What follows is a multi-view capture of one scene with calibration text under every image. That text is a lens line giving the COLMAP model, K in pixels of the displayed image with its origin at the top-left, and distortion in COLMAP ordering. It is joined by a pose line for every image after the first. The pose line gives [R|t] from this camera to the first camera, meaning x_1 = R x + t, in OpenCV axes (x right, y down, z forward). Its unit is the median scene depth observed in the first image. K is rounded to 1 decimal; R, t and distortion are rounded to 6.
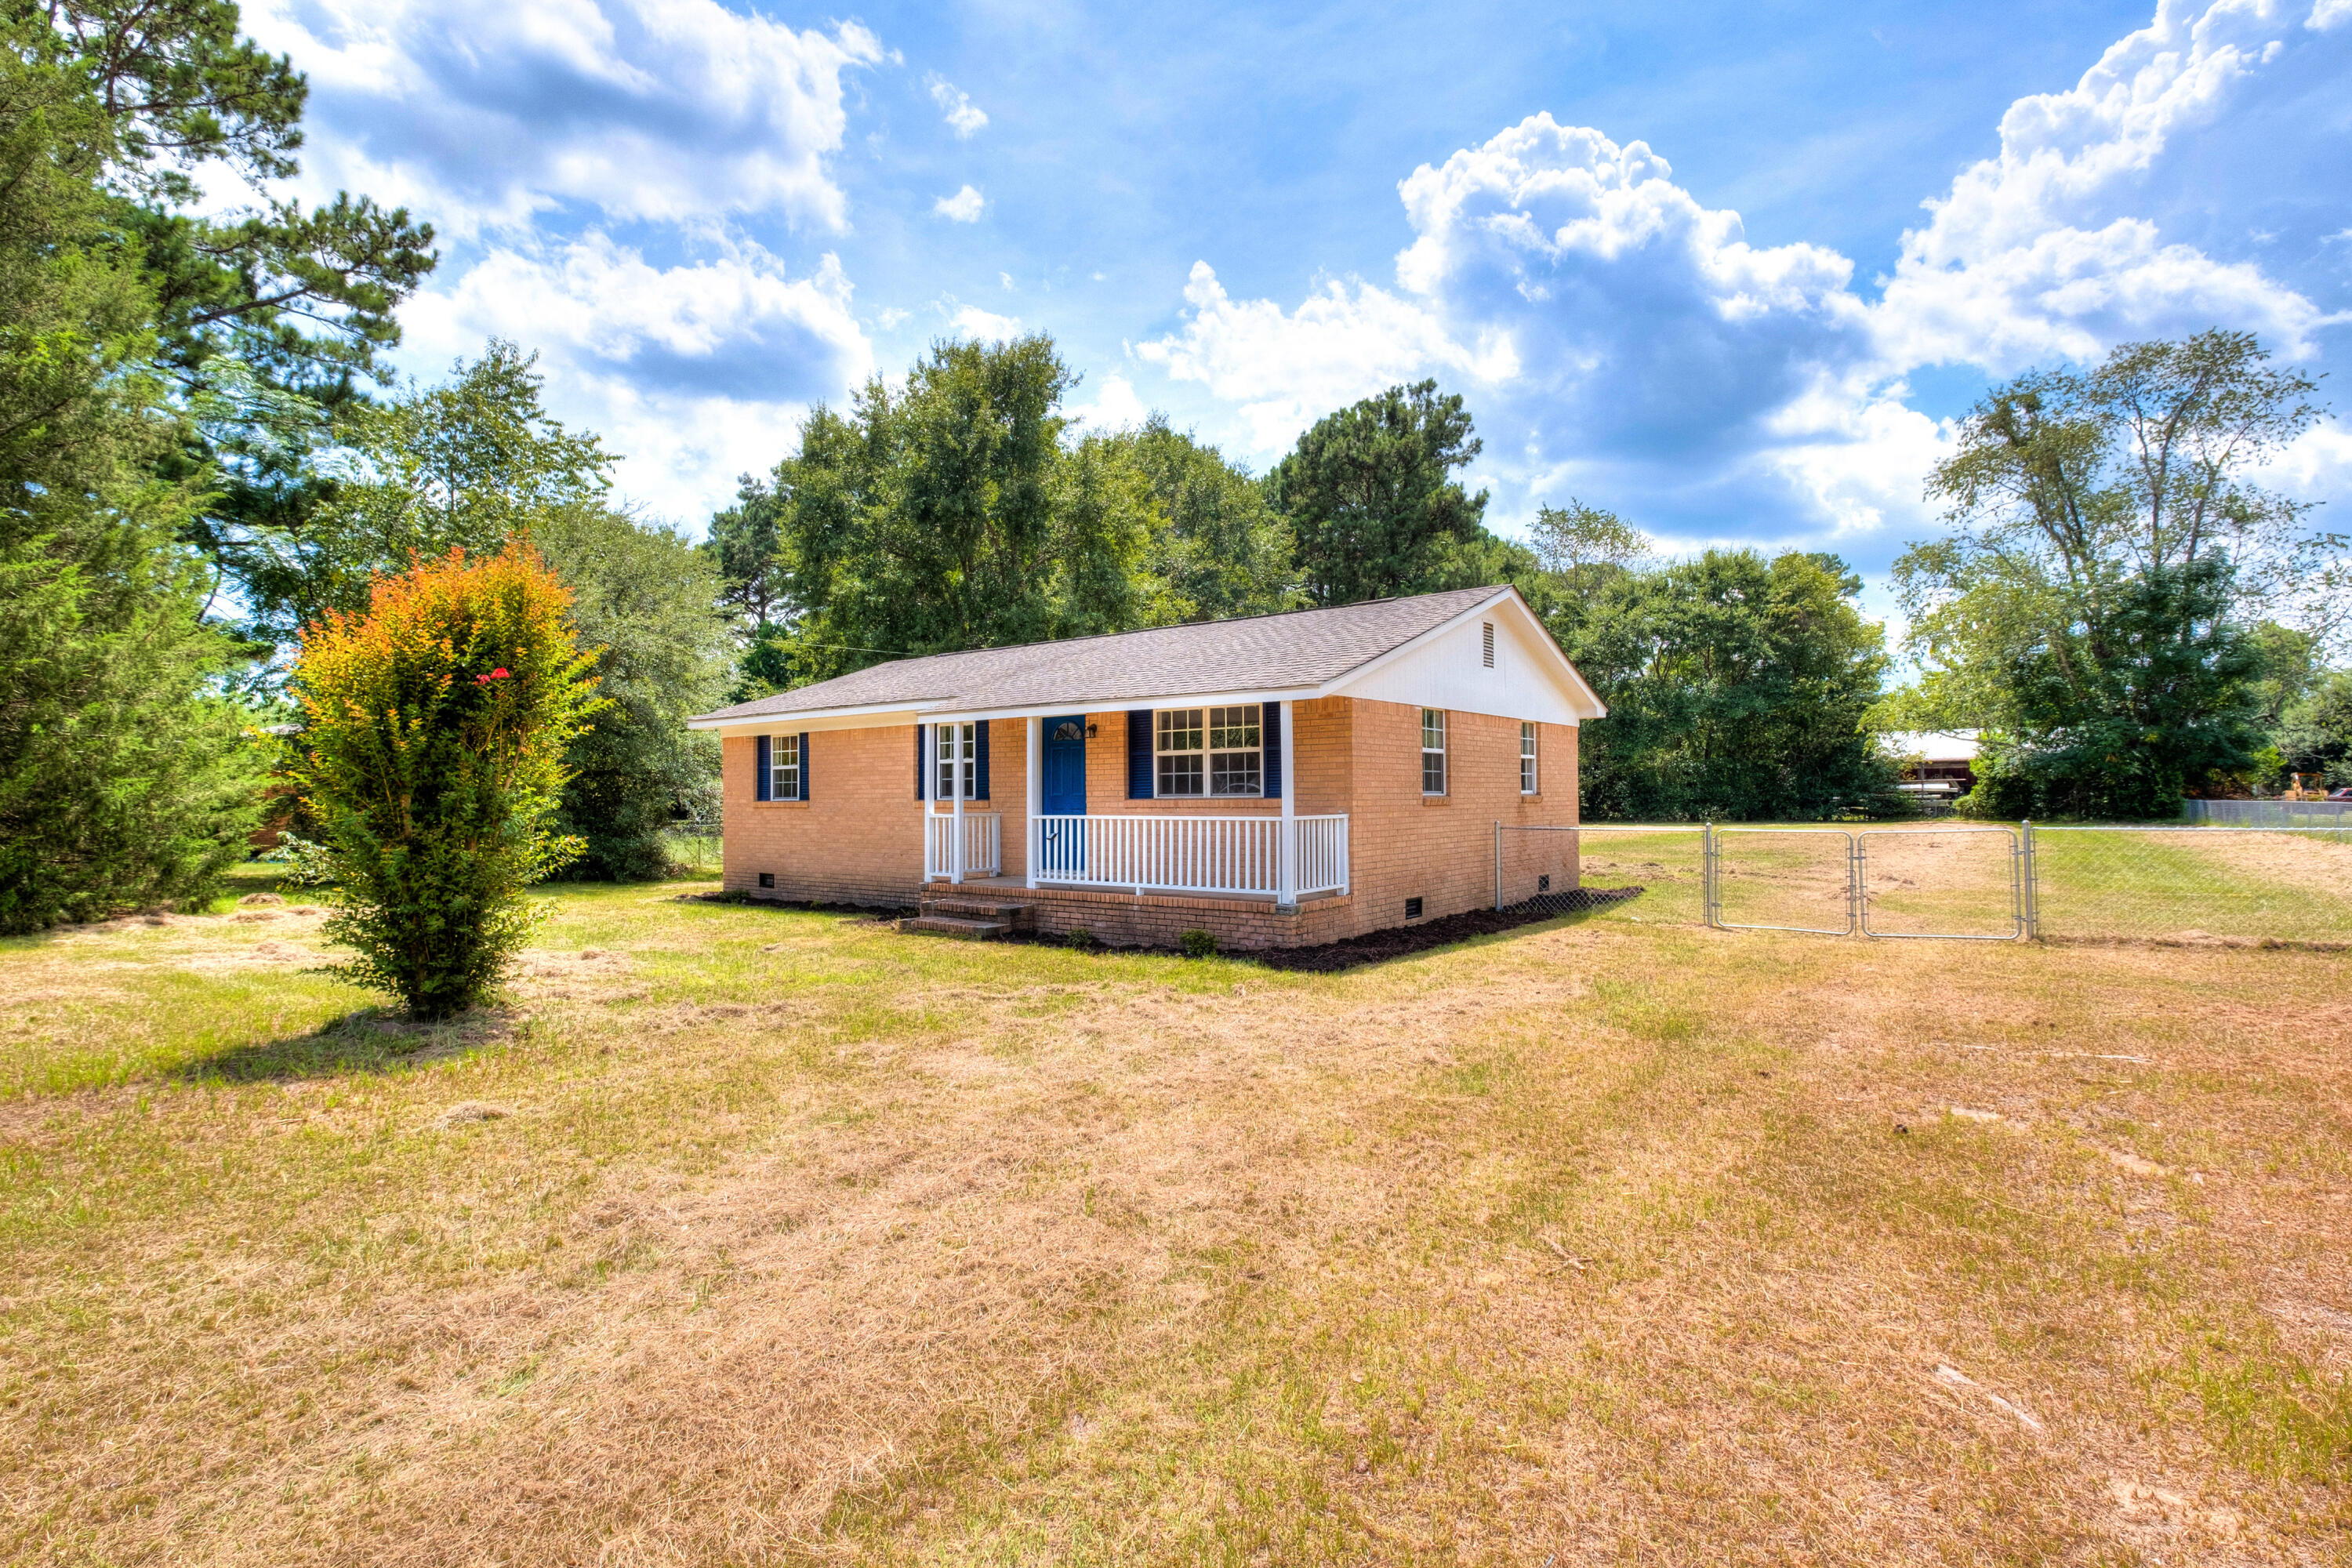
lens RADIAL K [[1127.6, 0, 1173.7], [0, 1127.6, 779.8], [0, 0, 1]] dist [-0.005140, -0.000245]
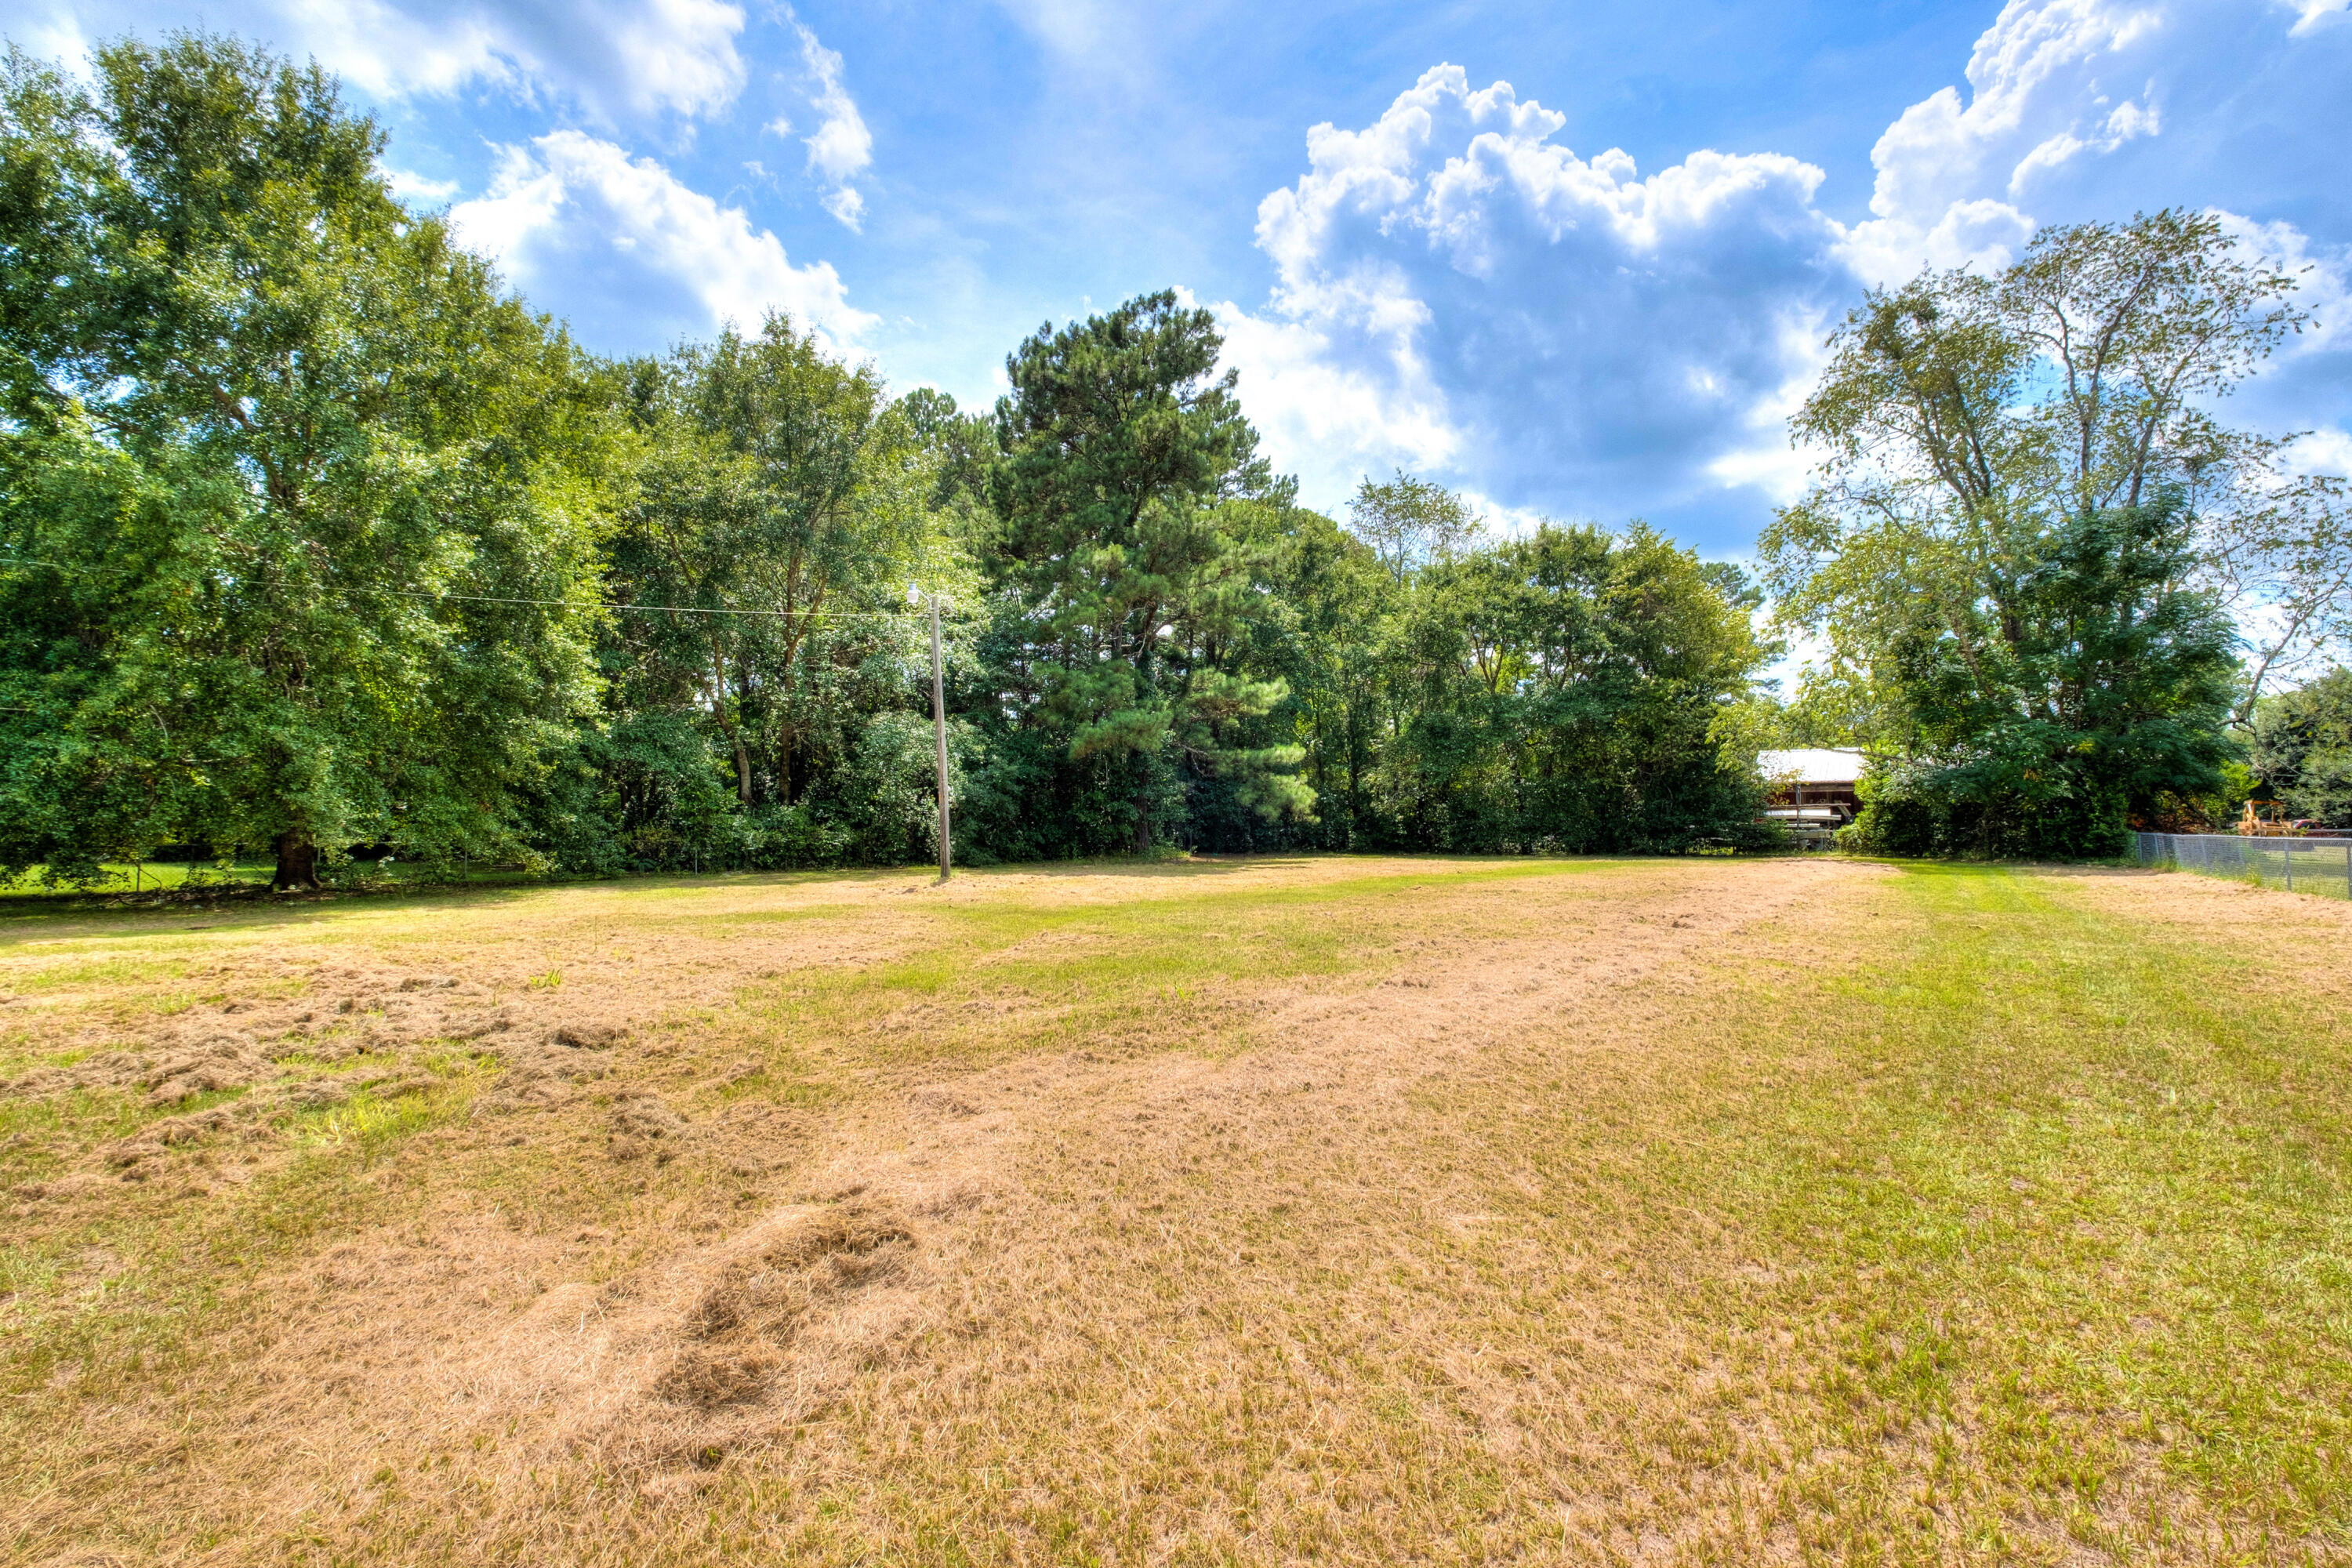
lens RADIAL K [[1049.0, 0, 1184.3], [0, 1049.0, 791.3], [0, 0, 1]] dist [-0.003056, -0.000902]
pose [[0.999871, 0.006423, 0.014735, 0.247188], [-0.006207, 0.999874, -0.014639, 0.004588], [-0.014827, 0.014546, 0.999784, 0.294659]]
